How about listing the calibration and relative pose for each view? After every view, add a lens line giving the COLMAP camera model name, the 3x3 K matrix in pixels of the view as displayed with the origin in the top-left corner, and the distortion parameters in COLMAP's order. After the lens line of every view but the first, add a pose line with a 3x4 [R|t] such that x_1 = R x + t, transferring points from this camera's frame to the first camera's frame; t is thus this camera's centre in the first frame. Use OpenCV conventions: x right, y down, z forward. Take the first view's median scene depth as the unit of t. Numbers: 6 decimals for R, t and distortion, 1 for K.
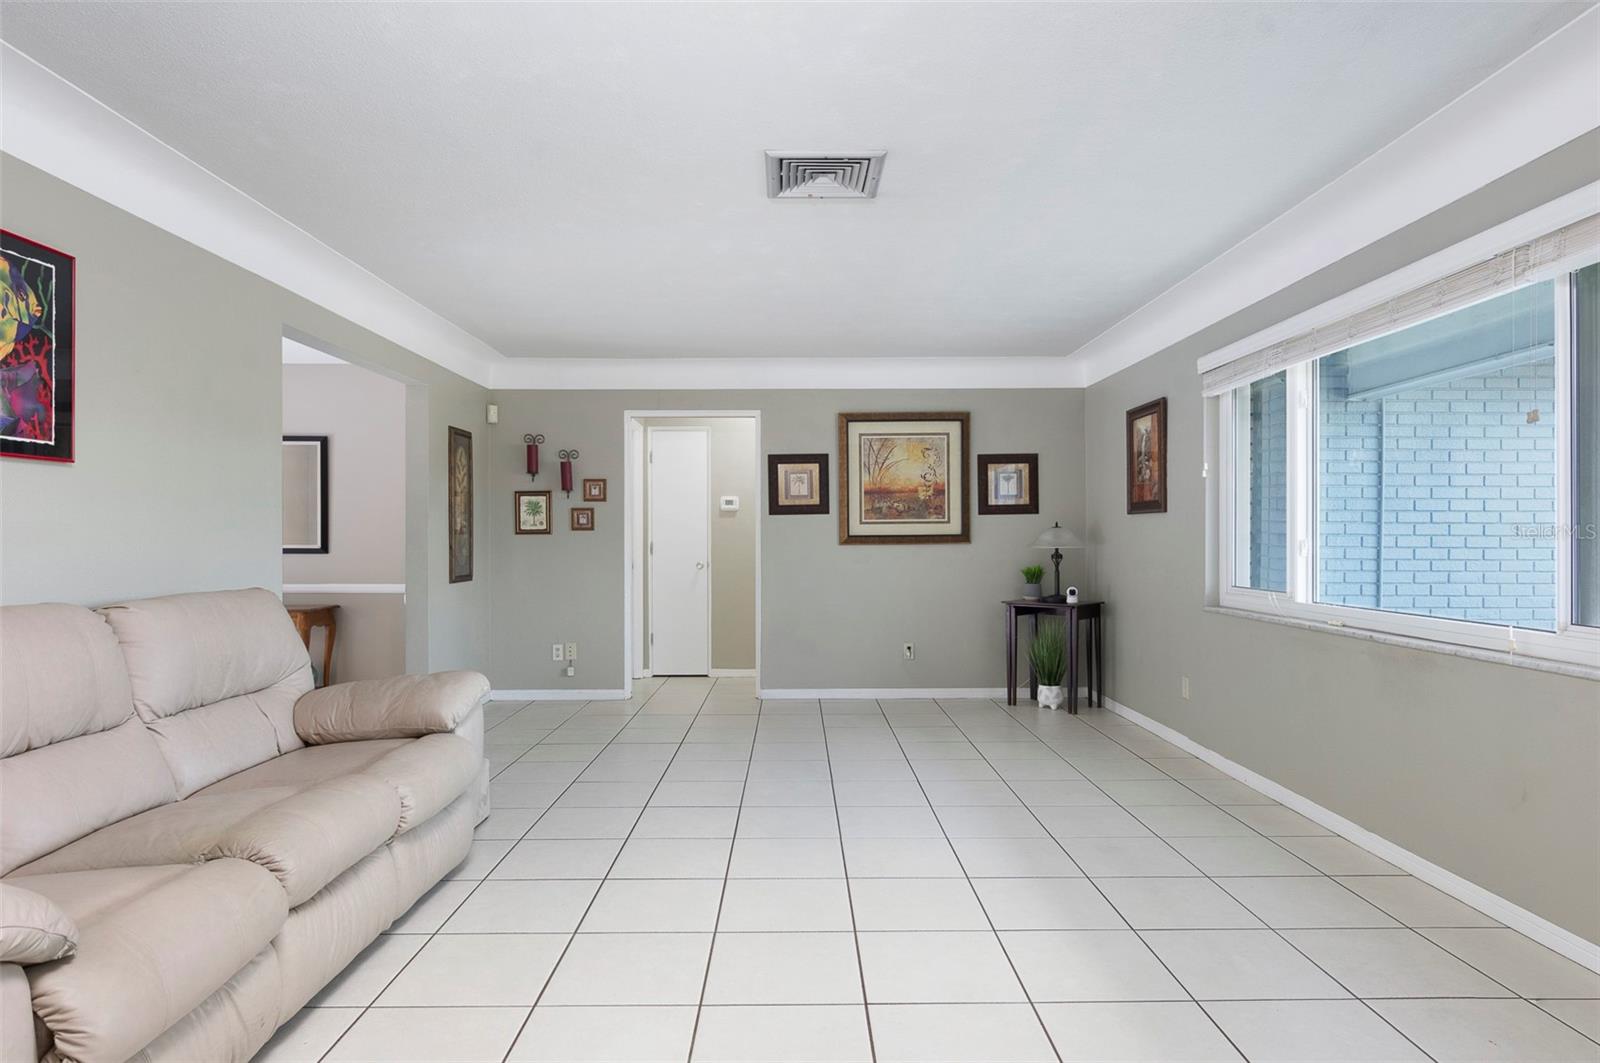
lens RADIAL K [[899.3, 0, 800.0], [0, 899.3, 531.5], [0, 0, 1]] dist [-0.004927, 0.000059]
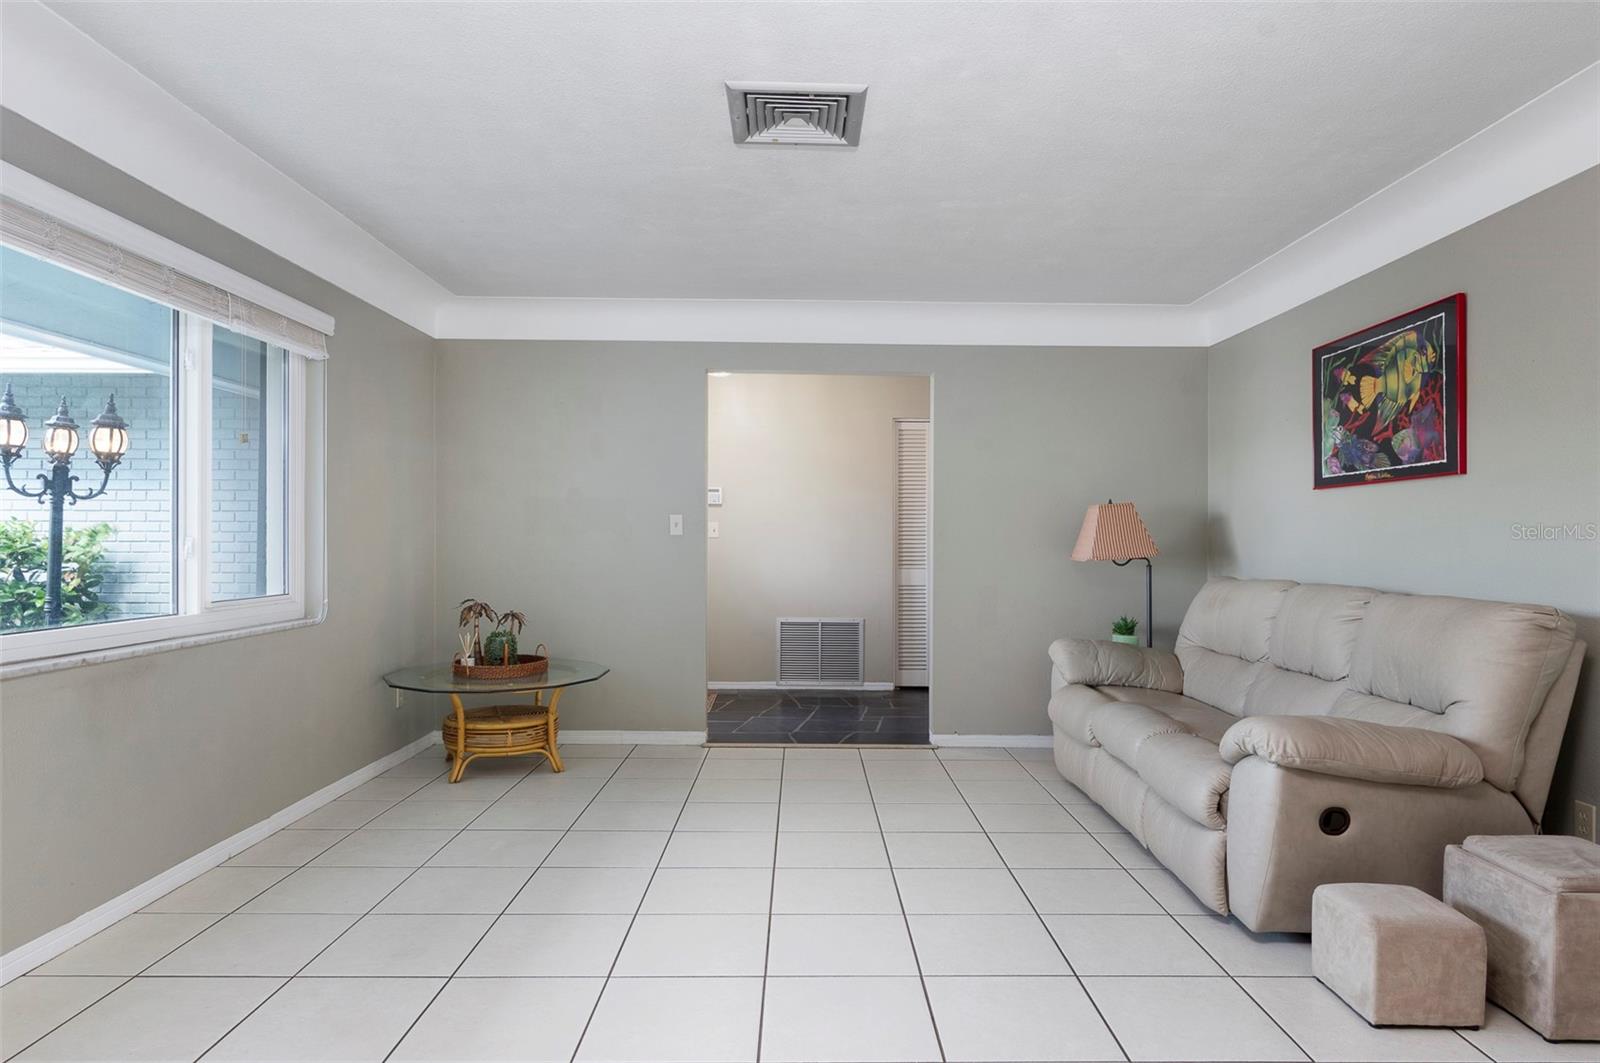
lens RADIAL K [[945.1, 0, 820.4], [0, 945.1, 540.7], [0, 0, 1]] dist [-0.001745, -0.002211]
pose [[-0.999851, -0.004803, -0.016553, 0.018206], [-0.004684, 0.999963, -0.007221, 0.020844], [0.016587, -0.007142, -0.999837, 2.269294]]
